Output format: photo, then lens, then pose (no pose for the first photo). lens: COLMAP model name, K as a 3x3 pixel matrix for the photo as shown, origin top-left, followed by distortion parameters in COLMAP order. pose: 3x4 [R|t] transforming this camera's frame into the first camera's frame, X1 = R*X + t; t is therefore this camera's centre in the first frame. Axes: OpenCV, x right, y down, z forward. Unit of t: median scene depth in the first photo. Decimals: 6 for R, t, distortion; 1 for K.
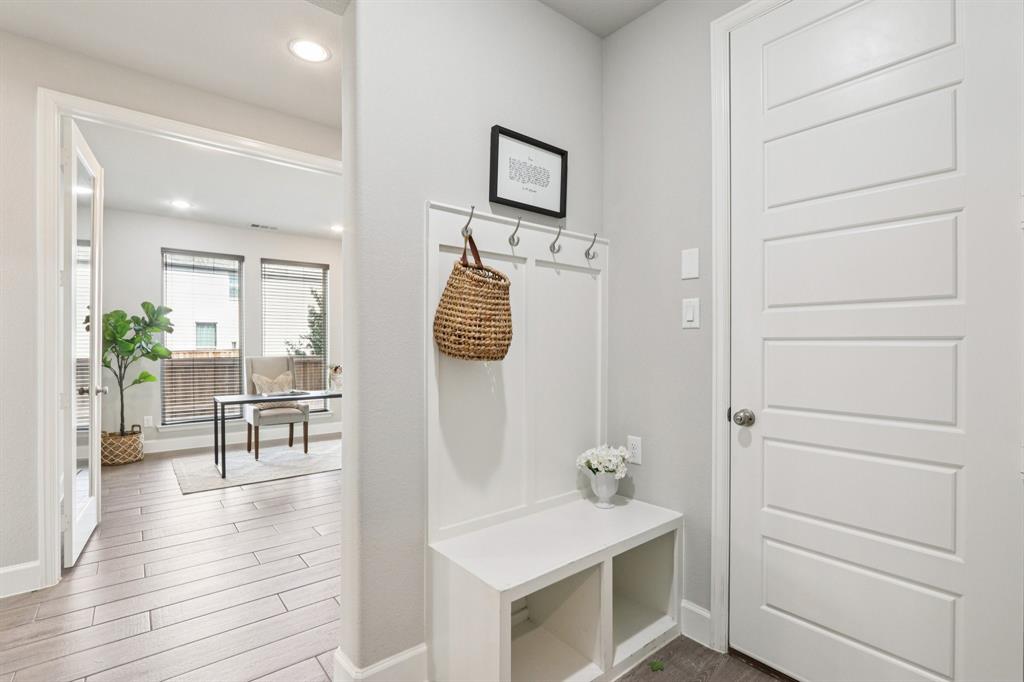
lens RADIAL K [[490.3, 0, 508.0], [0, 490.3, 351.8], [0, 0, 1]] dist [-0.000372, -0.000274]
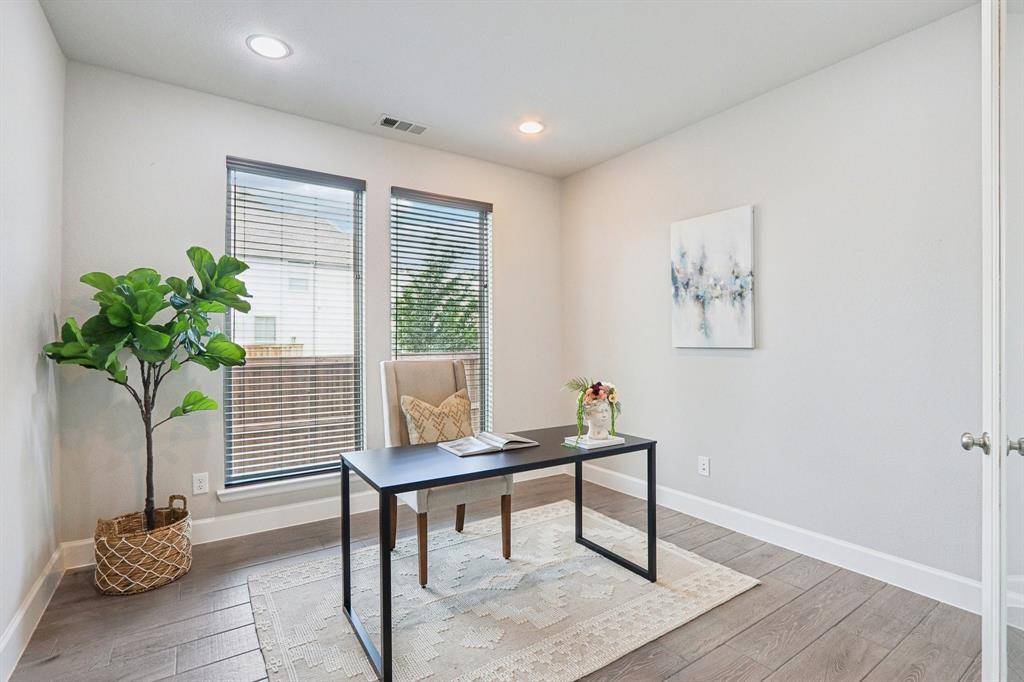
lens RADIAL K [[476.5, 0, 512.0], [0, 476.5, 341.0], [0, 0, 1]] dist [-0.009583, 0.000077]
pose [[0.997852, 0.000064, -0.065512, -0.394699], [-0.000711, 0.999951, -0.009855, -0.006052], [0.065508, 0.009881, 0.997803, 0.550000]]
